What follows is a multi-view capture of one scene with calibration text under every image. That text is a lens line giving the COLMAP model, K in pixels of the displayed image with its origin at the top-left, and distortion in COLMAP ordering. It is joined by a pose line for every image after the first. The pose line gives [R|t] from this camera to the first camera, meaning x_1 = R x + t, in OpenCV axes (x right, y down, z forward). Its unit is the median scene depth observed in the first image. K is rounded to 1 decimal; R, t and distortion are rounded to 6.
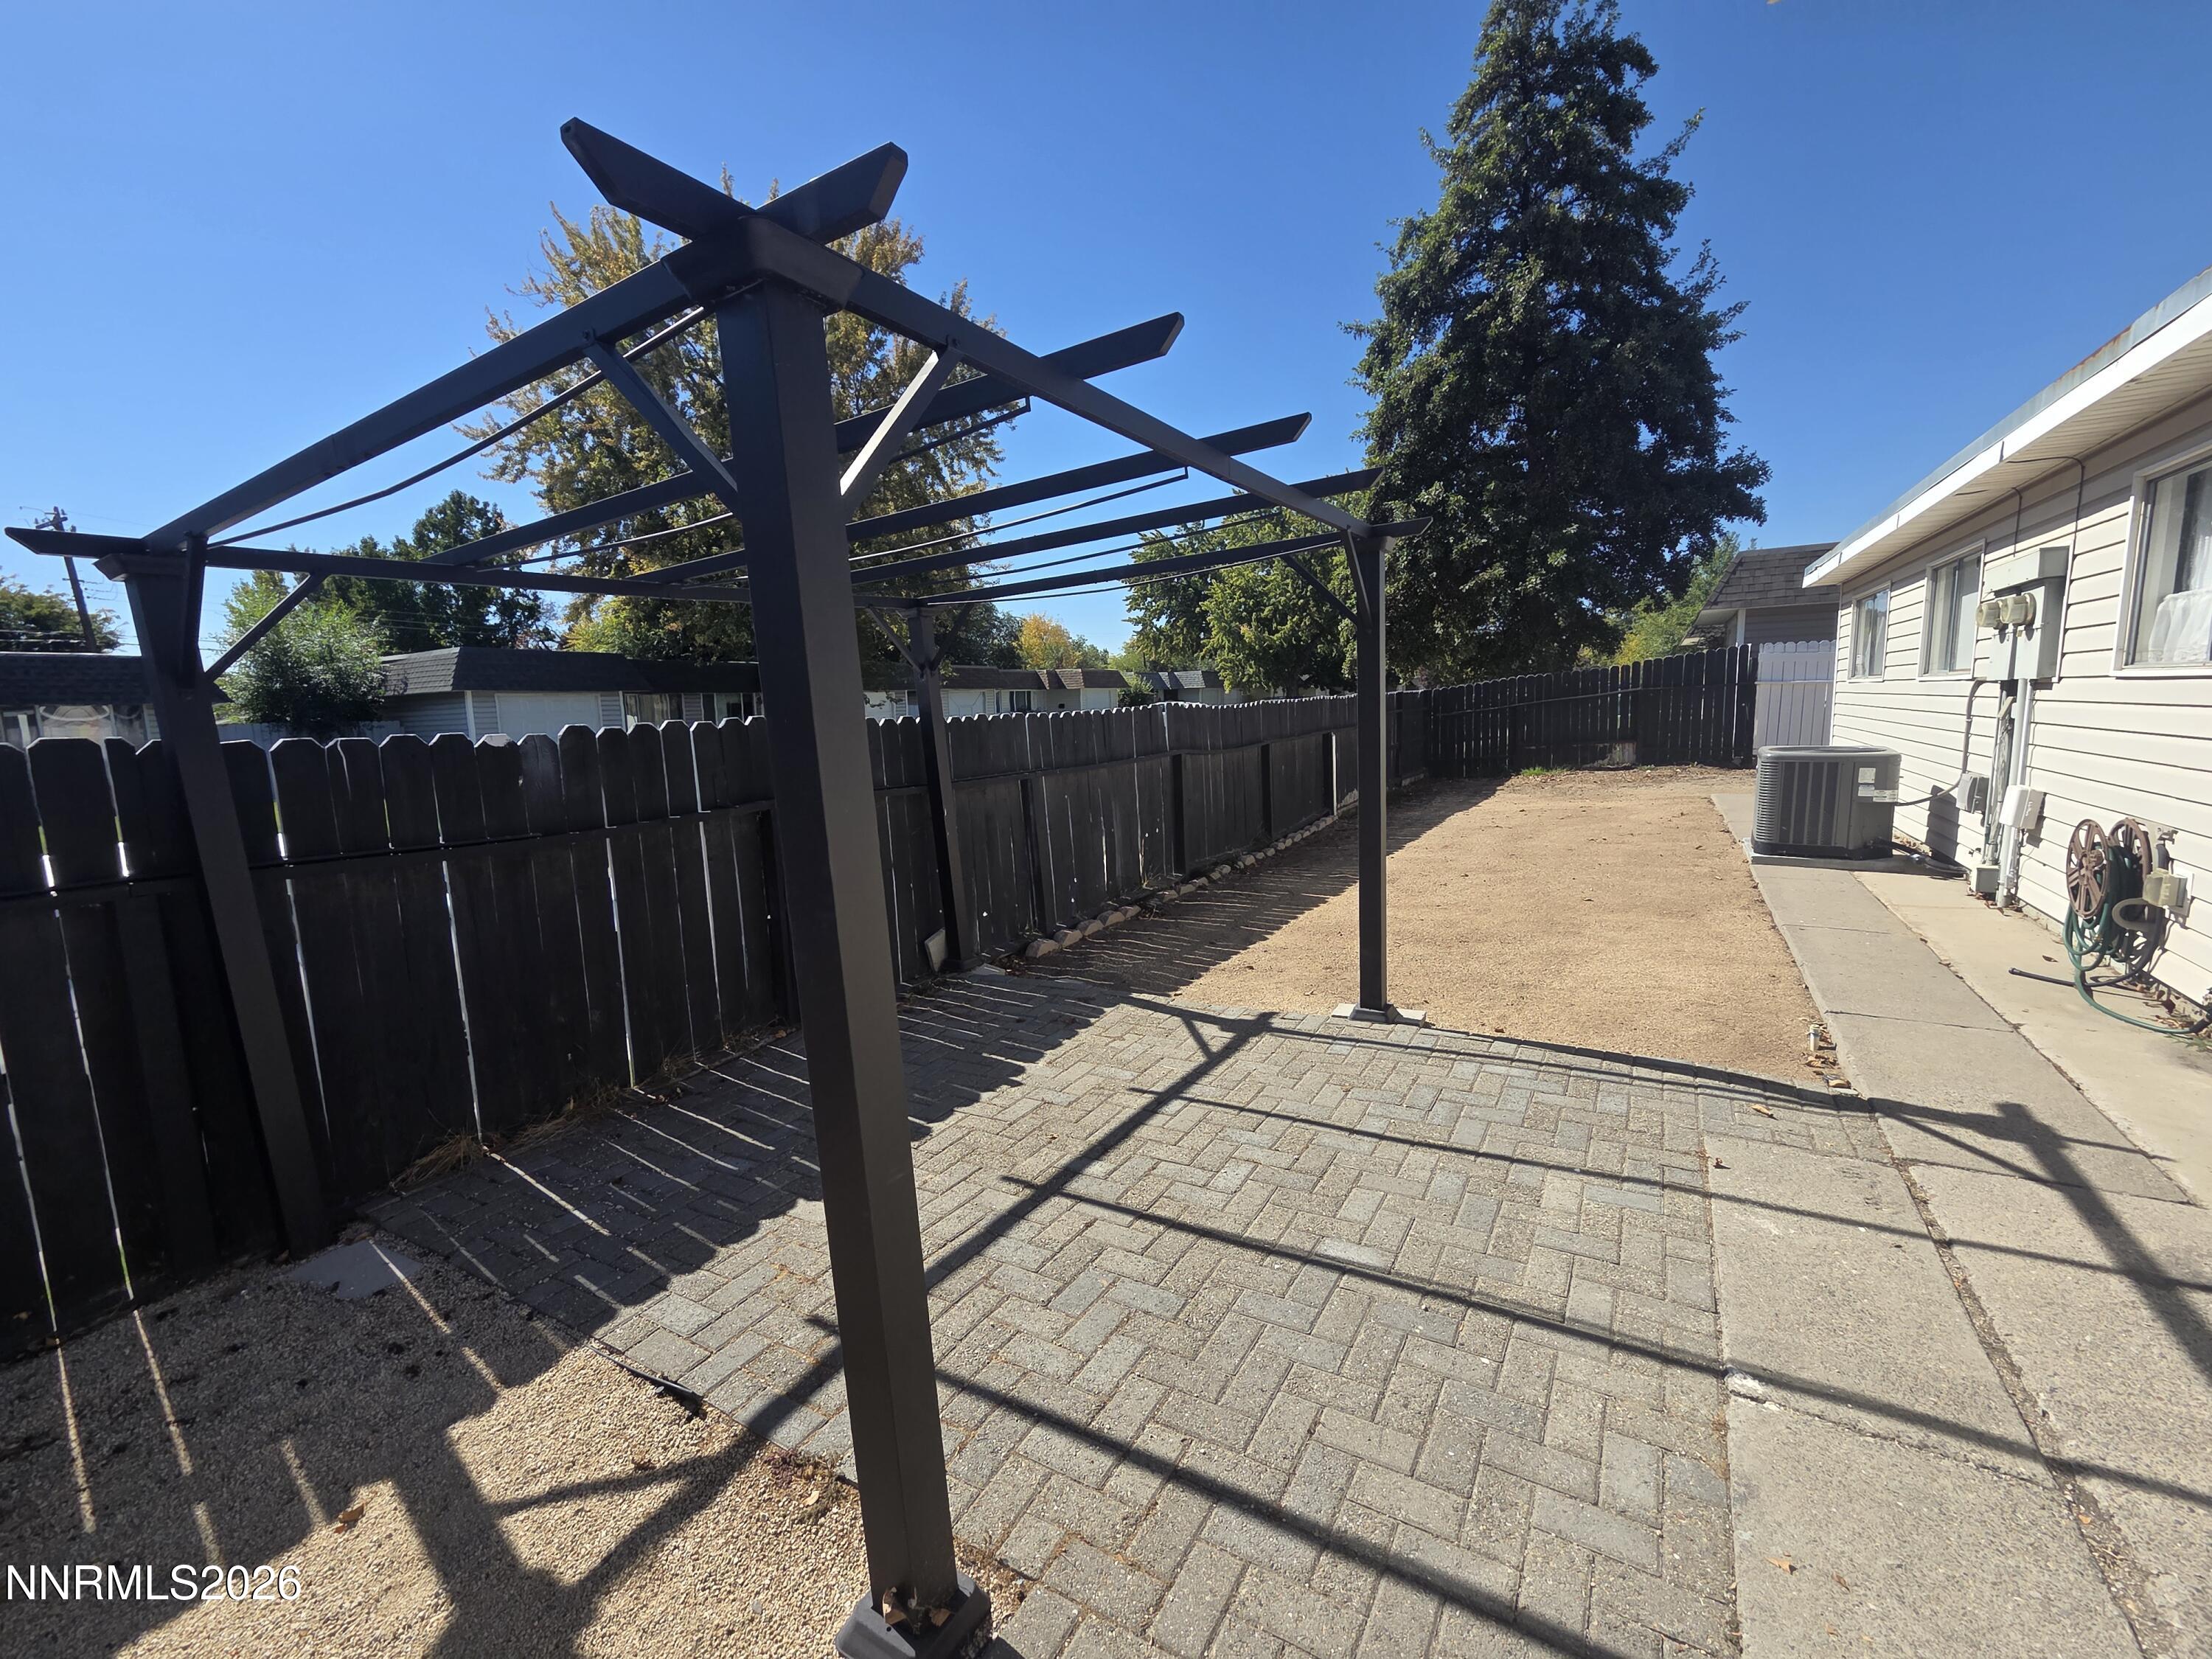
lens RADIAL K [[910.1, 0, 1101.0], [0, 910.1, 843.9], [0, 0, 1]] dist [0.001510, 0.001037]
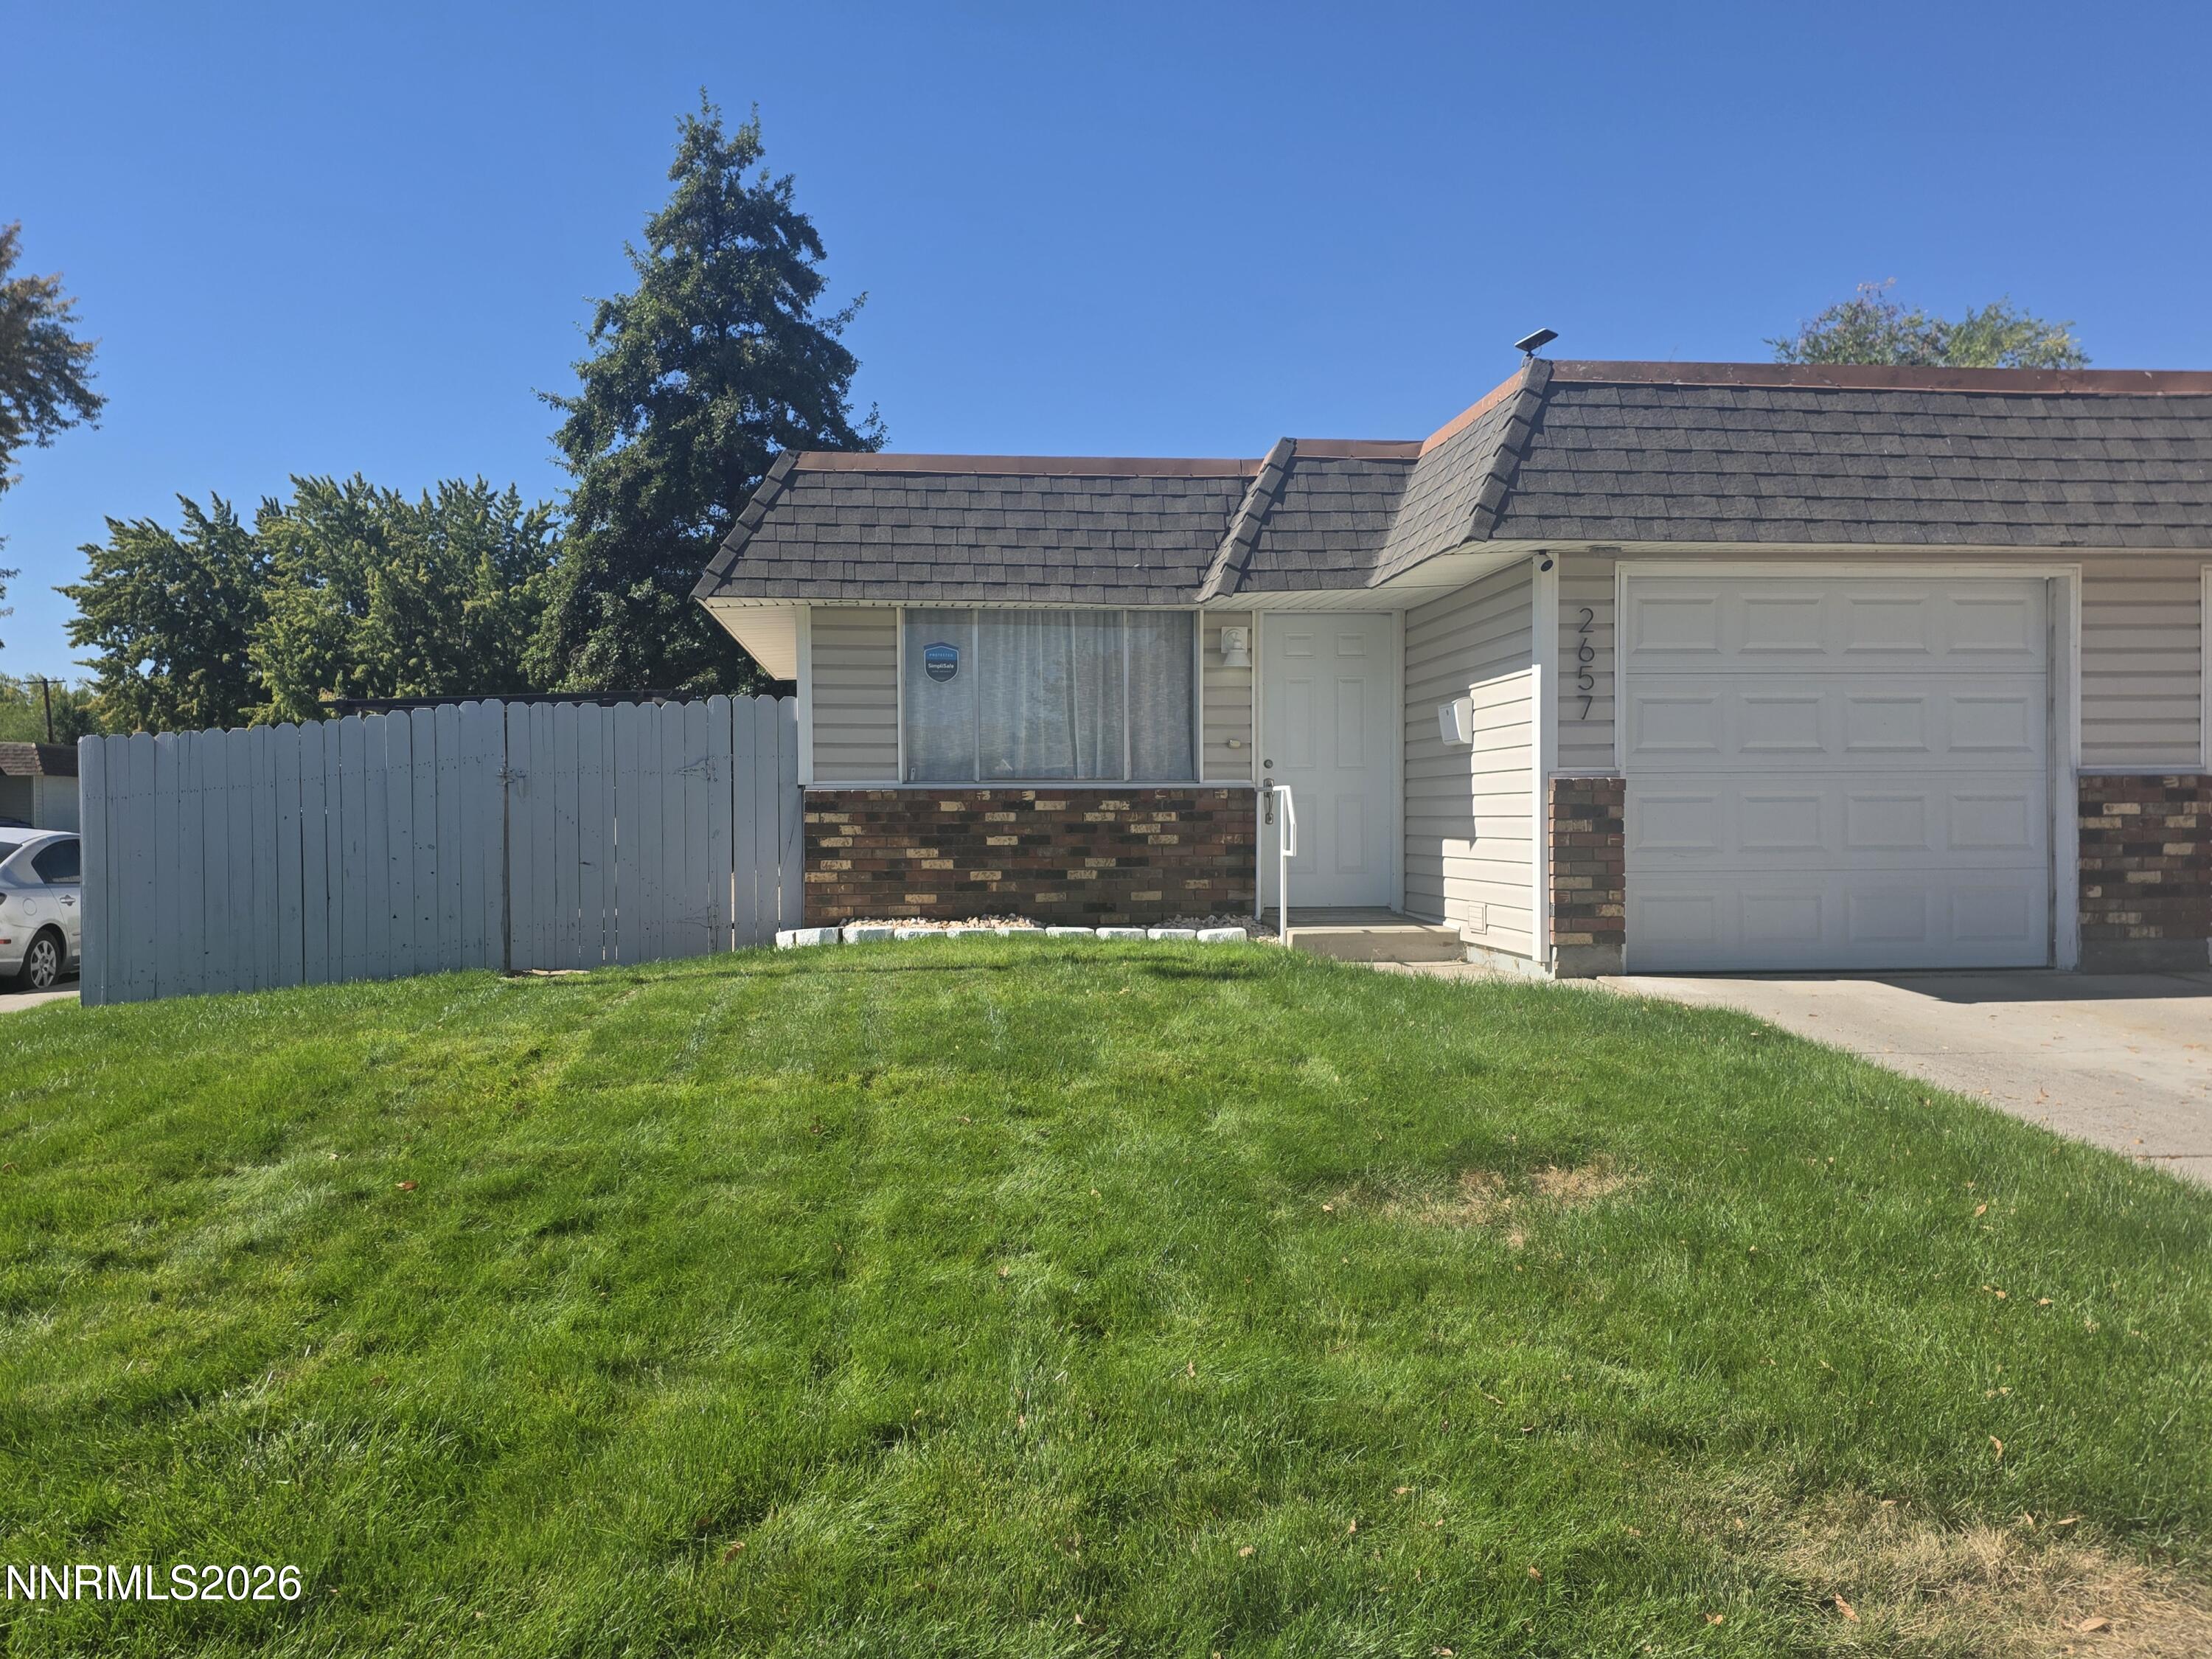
lens RADIAL K [[1670.8, 0, 1106.9], [0, 1670.8, 837.2], [0, 0, 1]] dist [0.008795, 0.000942]
pose [[0.794358, 0.022784, 0.607023, -0.309313], [0.068584, 0.989543, -0.126891, 0.129449], [-0.603566, 0.142429, 0.784488, -0.635904]]
